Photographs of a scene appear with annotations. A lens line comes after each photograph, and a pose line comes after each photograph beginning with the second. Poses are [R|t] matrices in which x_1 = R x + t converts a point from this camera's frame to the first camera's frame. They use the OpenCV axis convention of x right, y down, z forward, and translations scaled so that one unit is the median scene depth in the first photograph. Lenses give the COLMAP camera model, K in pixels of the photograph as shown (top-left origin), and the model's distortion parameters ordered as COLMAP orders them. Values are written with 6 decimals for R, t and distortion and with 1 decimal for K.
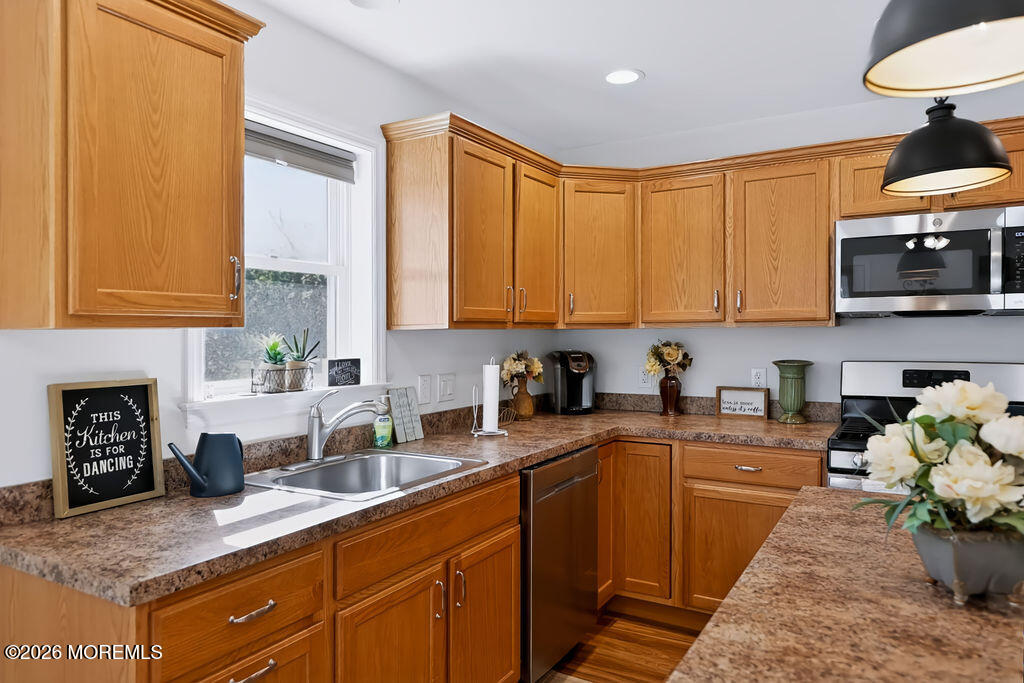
lens RADIAL K [[673.5, 0, 517.0], [0, 673.5, 342.2], [0, 0, 1]] dist [0.001433, 0.003786]
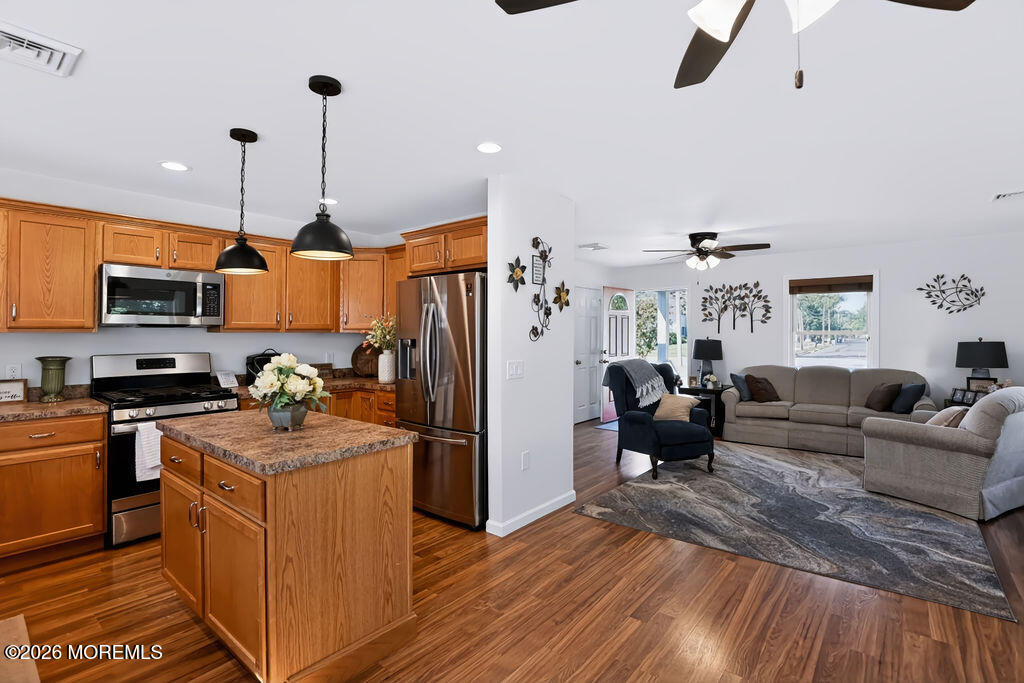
lens RADIAL K [[482.2, 0, 516.2], [0, 482.2, 328.6], [0, 0, 1]] dist [-0.035548, 0.006612]
pose [[0.151681, 0.016791, 0.988287, -0.620029], [0.013295, 0.999731, -0.019026, 0.001113], [-0.988340, 0.016025, 0.151417, -0.138013]]
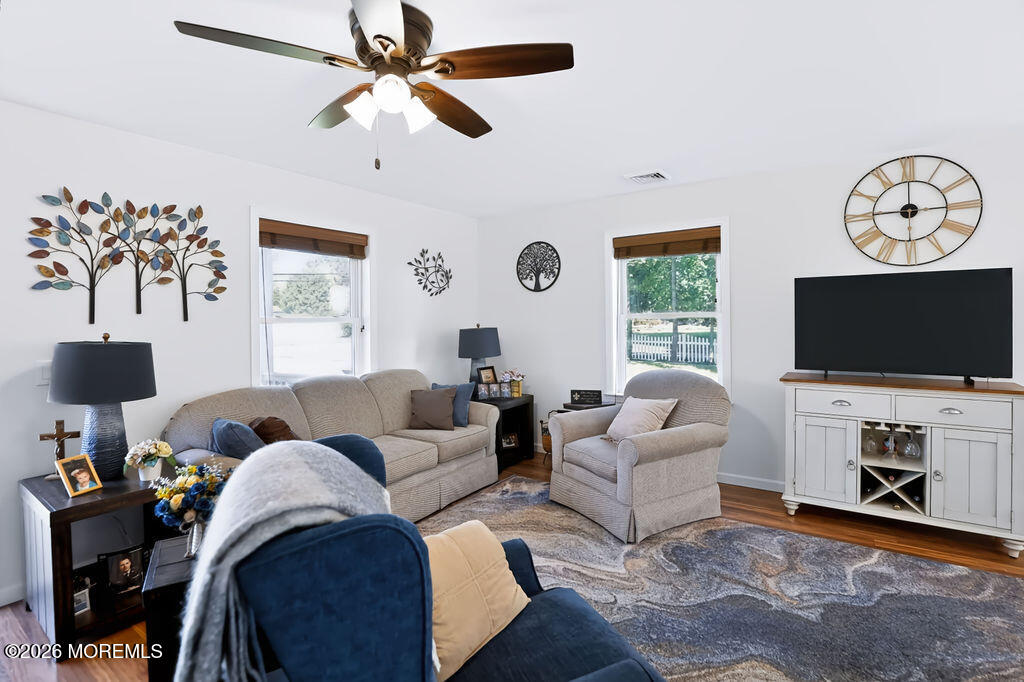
lens RADIAL K [[478.8, 0, 519.6], [0, 478.8, 319.2], [0, 0, 1]] dist [-0.032319, 0.006275]
pose [[-0.997411, 0.020553, 0.068907, 1.675094], [0.021682, 0.999642, 0.015682, -0.016877], [-0.068560, 0.017135, -0.997500, 0.095927]]
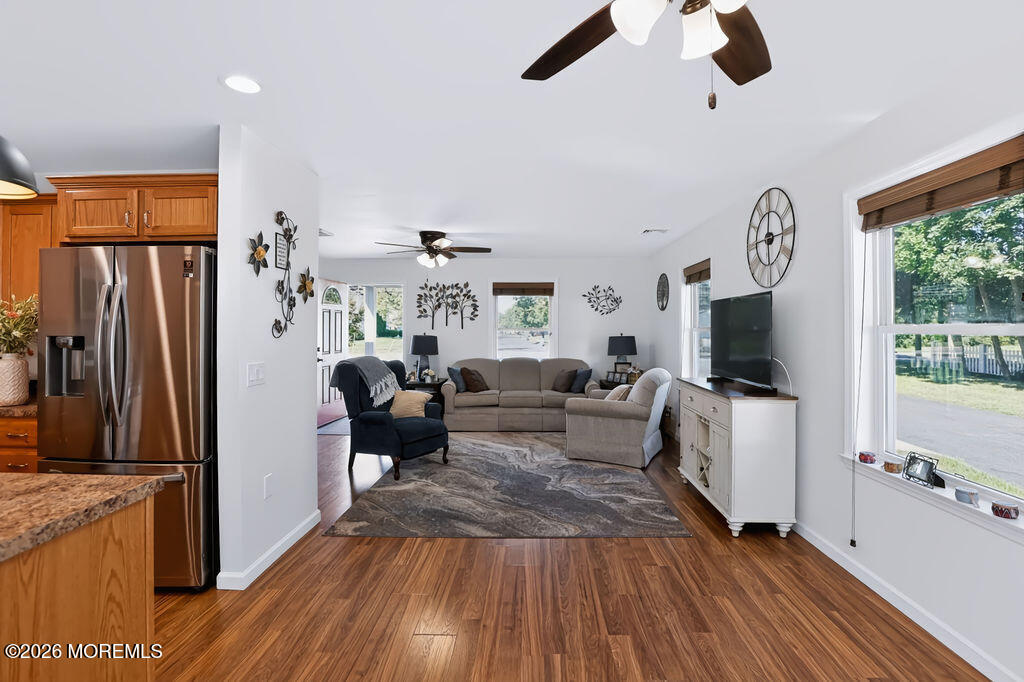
lens RADIAL K [[477.9, 0, 515.2], [0, 477.9, 321.6], [0, 0, 1]] dist [-0.034210, 0.007152]
pose [[-0.477322, 0.021847, 0.878457, -0.462512], [0.013707, 0.999754, -0.017416, 0.001213], [-0.878621, 0.003728, -0.477505, 0.105321]]
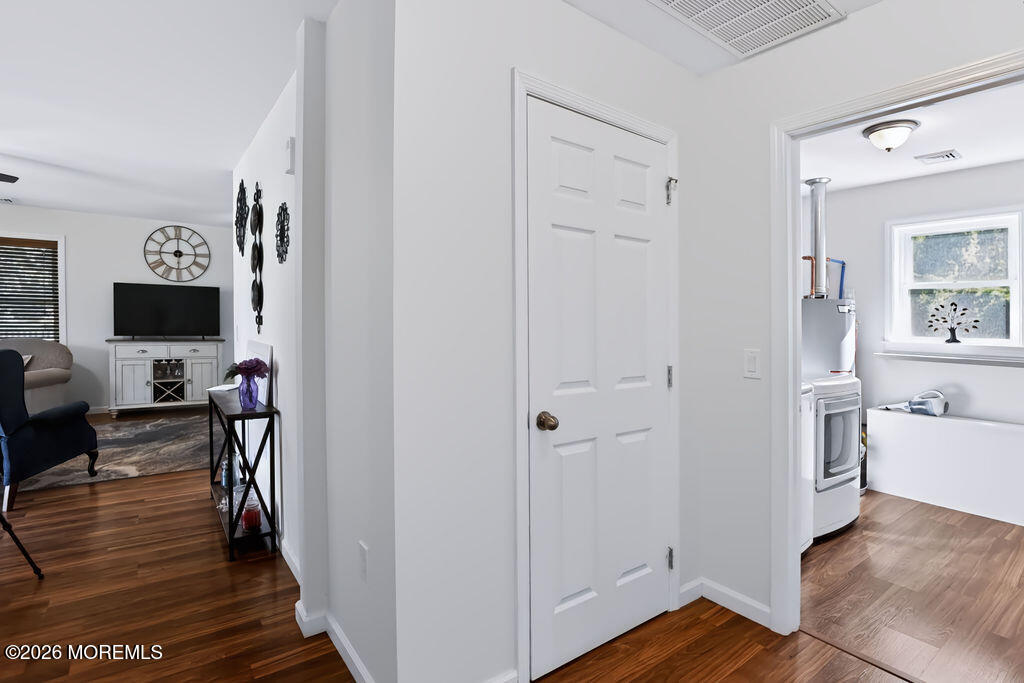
lens RADIAL K [[499.4, 0, 510.4], [0, 499.4, 339.6], [0, 0, 1]] dist [-0.015425, -0.000045]
pose [[-0.393525, 0.039224, -0.918477, 2.568284], [-0.025917, 0.998219, 0.053733, 0.004256], [0.918948, 0.044949, -0.391808, 1.633982]]
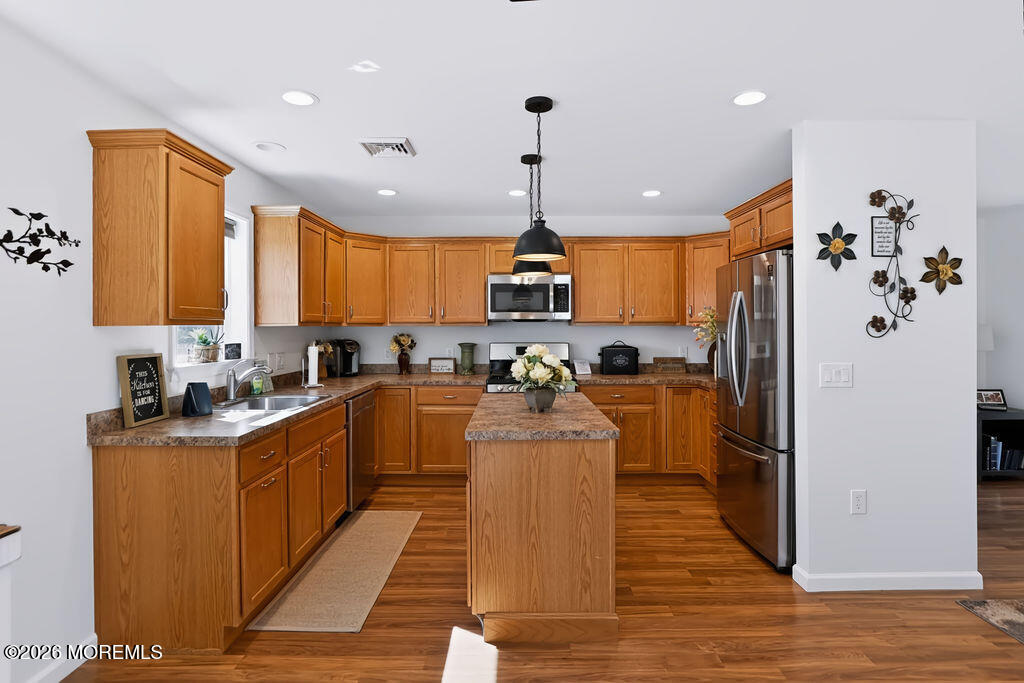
lens RADIAL K [[517.7, 0, 514.5], [0, 517.7, 327.5], [0, 0, 1]] dist [-0.021034, 0.000561]
pose [[0.862850, 0.005556, 0.505429, -0.363265], [0.002234, 0.999888, -0.014805, 0.006620], [-0.505454, 0.013903, 0.862741, -0.572142]]
